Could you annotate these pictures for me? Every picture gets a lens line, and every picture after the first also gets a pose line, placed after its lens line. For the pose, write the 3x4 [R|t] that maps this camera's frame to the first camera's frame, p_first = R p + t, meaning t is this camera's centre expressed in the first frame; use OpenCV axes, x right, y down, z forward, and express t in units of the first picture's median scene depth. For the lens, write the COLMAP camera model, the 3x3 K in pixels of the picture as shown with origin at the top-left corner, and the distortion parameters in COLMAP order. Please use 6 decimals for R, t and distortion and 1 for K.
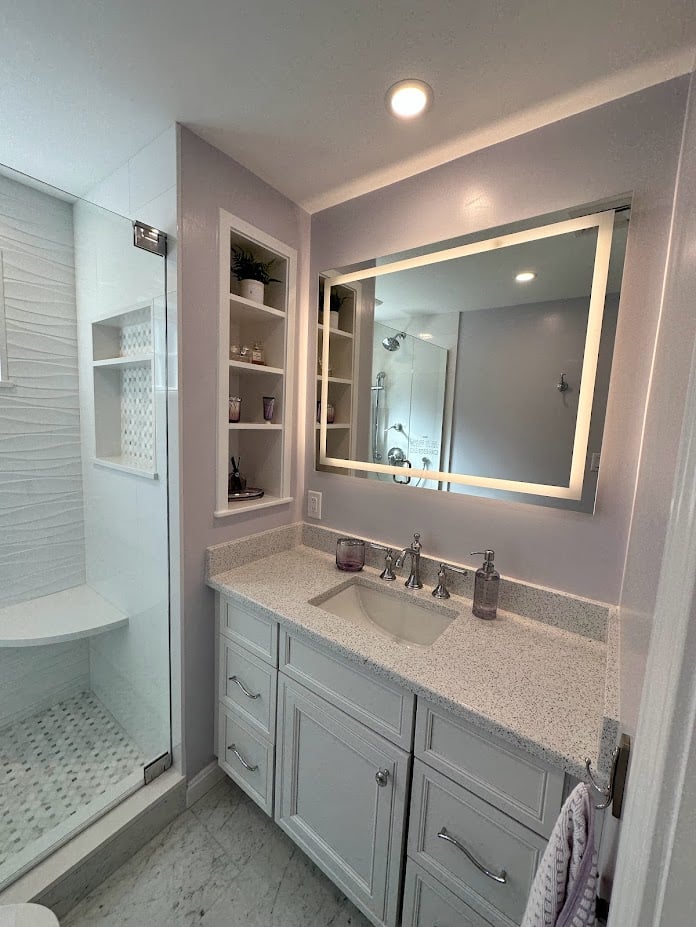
lens RADIAL K [[369.2, 0, 347.3], [0, 369.2, 462.5], [0, 0, 1]] dist [0.000305, -0.000105]
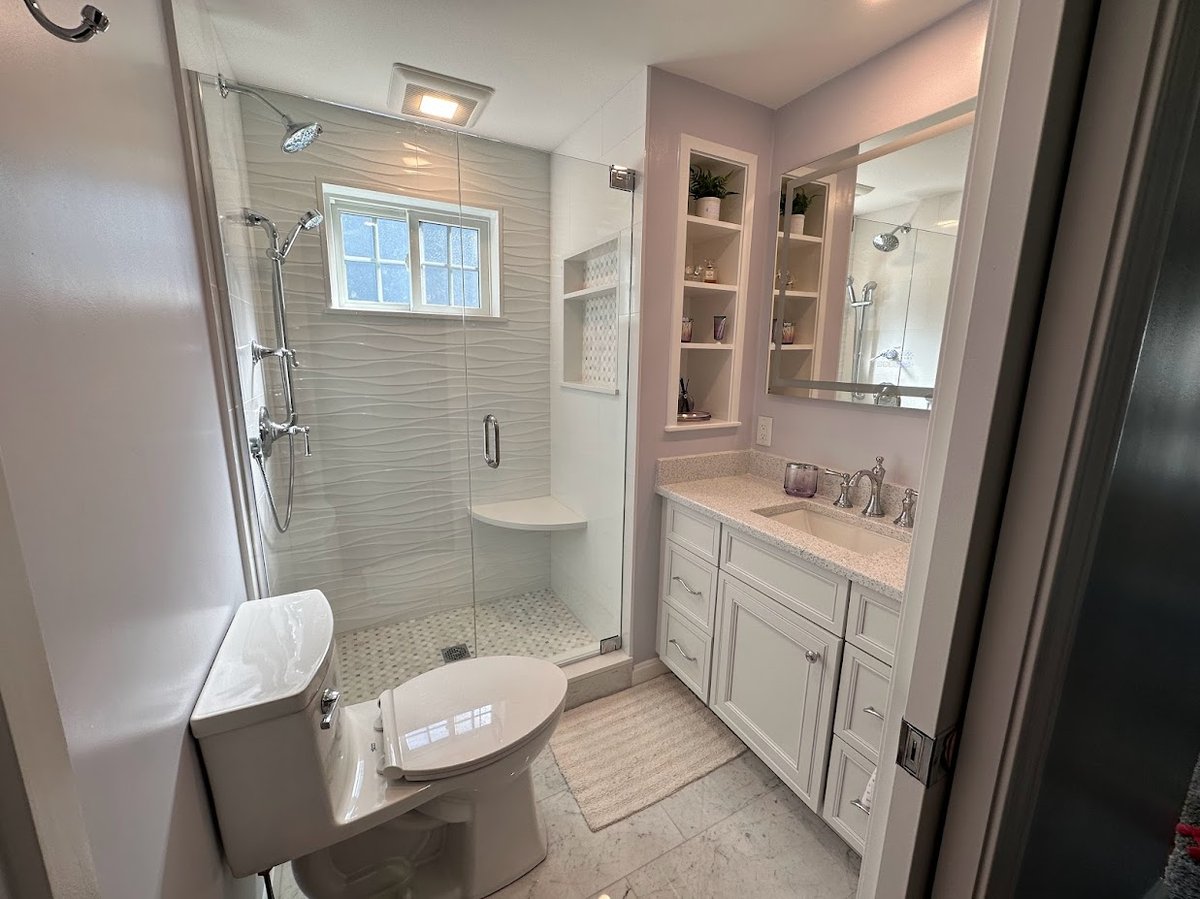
lens RADIAL K [[478.0, 0, 599.7], [0, 478.0, 448.6], [0, 0, 1]] dist [0.000305, -0.000105]
pose [[0.903523, 0.052211, -0.425348, 0.060454], [-0.025906, 0.997390, 0.067400, 0.103394], [0.427756, -0.049878, 0.902517, -0.323326]]
